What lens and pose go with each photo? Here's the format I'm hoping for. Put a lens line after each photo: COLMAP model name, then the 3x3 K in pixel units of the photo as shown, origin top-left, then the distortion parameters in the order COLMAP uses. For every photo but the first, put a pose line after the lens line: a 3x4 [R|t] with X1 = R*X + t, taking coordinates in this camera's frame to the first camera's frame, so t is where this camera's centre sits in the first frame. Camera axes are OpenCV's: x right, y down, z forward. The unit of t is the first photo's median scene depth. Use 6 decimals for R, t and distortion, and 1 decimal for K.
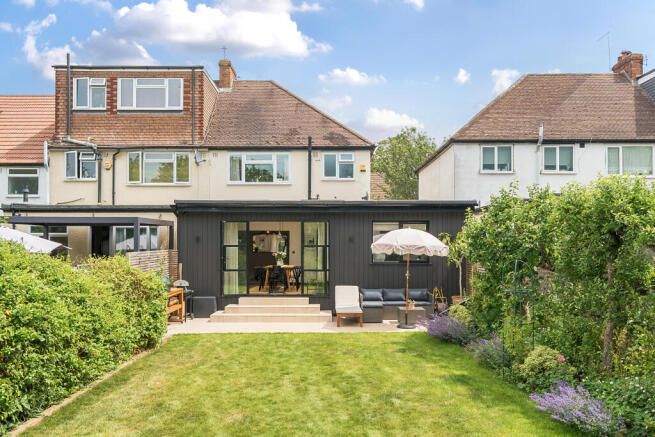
lens RADIAL K [[536.1, 0, 327.7], [0, 536.1, 220.3], [0, 0, 1]] dist [0.006207, 0.001191]
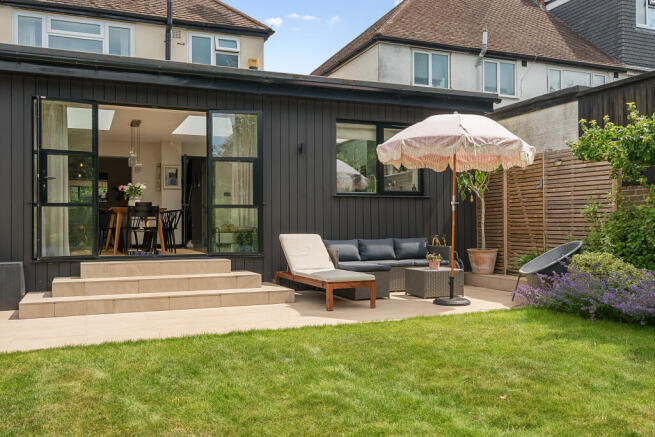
lens RADIAL K [[577.6, 0, 326.8], [0, 577.6, 218.9], [0, 0, 1]] dist [0.004237, 0.007267]
pose [[0.930947, -0.003829, 0.365135, -0.147304], [-0.009707, 0.999332, 0.035230, 0.085628], [-0.365026, -0.036341, 0.930288, 0.453897]]
